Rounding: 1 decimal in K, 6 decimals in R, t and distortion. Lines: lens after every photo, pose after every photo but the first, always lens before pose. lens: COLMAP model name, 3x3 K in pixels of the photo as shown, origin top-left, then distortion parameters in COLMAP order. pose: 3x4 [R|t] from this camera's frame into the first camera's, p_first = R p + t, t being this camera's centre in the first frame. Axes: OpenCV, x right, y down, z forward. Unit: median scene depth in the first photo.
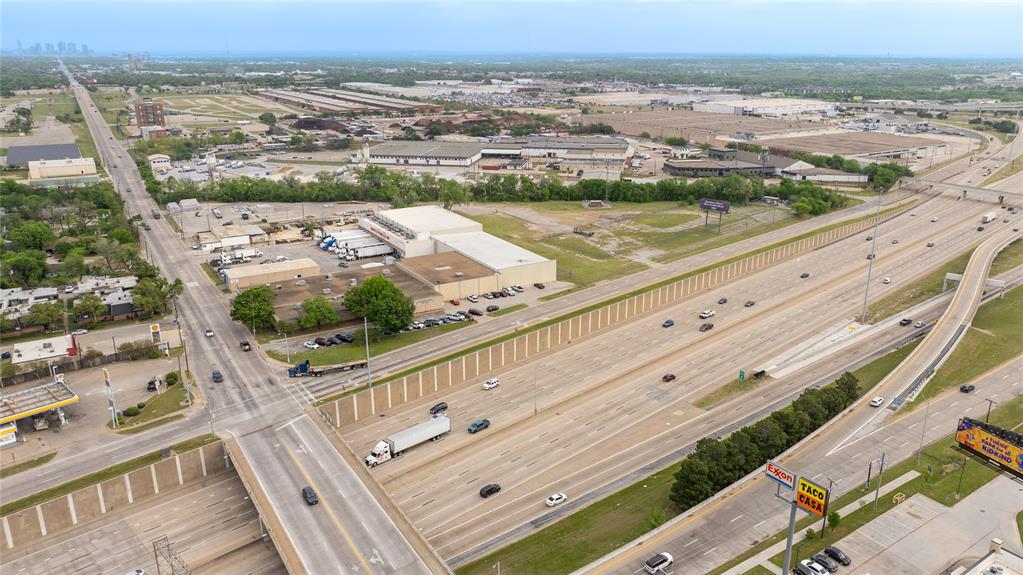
lens RADIAL K [[755.7, 0, 538.1], [0, 755.7, 289.2], [0, 0, 1]] dist [-0.002187, -0.000233]
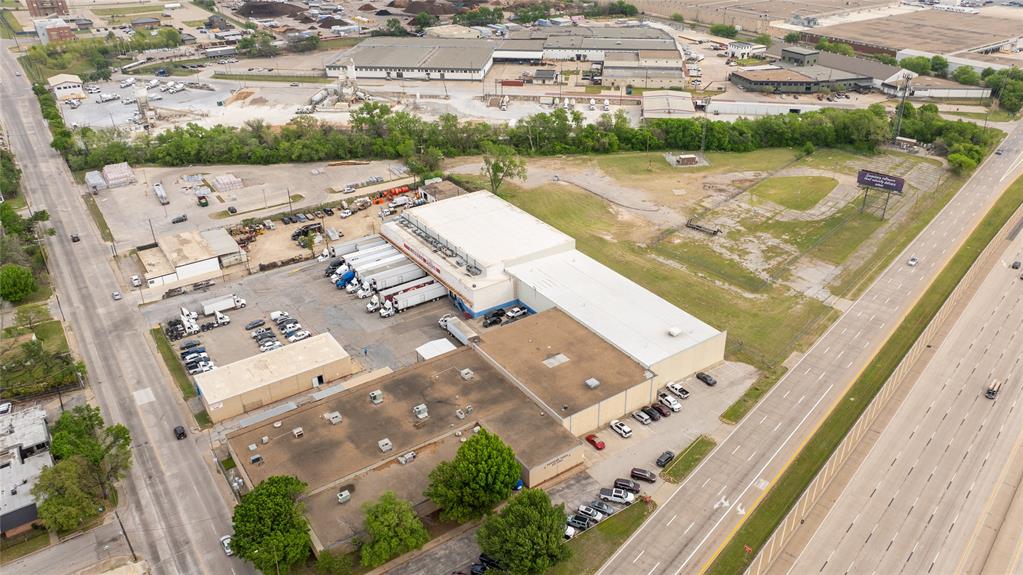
lens RADIAL K [[764.8, 0, 544.6], [0, 764.8, 286.5], [0, 0, 1]] dist [-0.030770, 0.050774]
pose [[0.997570, -0.034867, 0.060311, -0.106131], [0.023142, 0.982432, 0.185179, -0.126589], [-0.065708, -0.183334, 0.980852, 0.247077]]
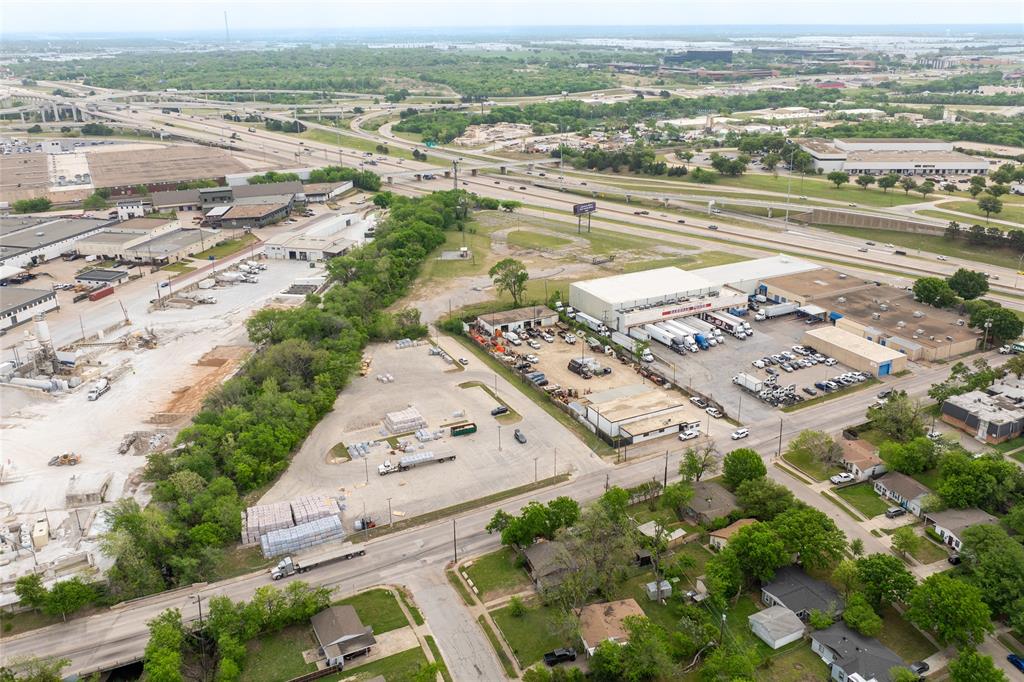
lens RADIAL K [[850.3, 0, 543.9], [0, 850.3, 340.6], [0, 0, 1]] dist [-0.005159, -0.004707]
pose [[0.064923, -0.355480, 0.932426, -0.819304], [0.310881, 0.895101, 0.319604, -0.290514], [-0.948229, 0.269124, 0.168625, 0.741920]]
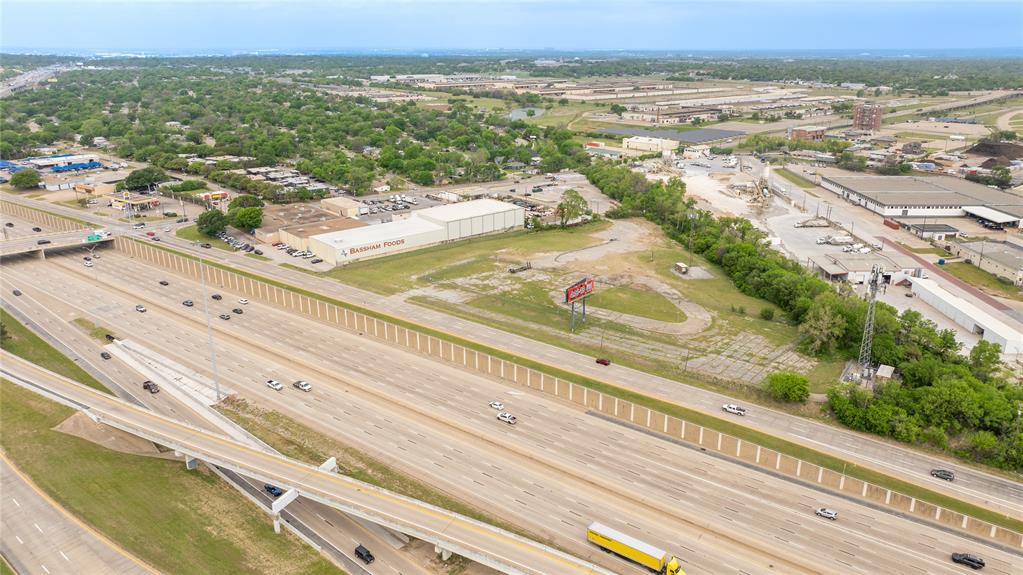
lens RADIAL K [[721.8, 0, 511.5], [0, 721.8, 287.5], [0, 0, 1]] dist [-0.014853, 0.001844]
pose [[0.137110, 0.313123, -0.939763, 0.704015], [-0.300506, 0.917161, 0.261749, -0.222754], [0.943873, 0.246516, 0.219847, 0.654609]]
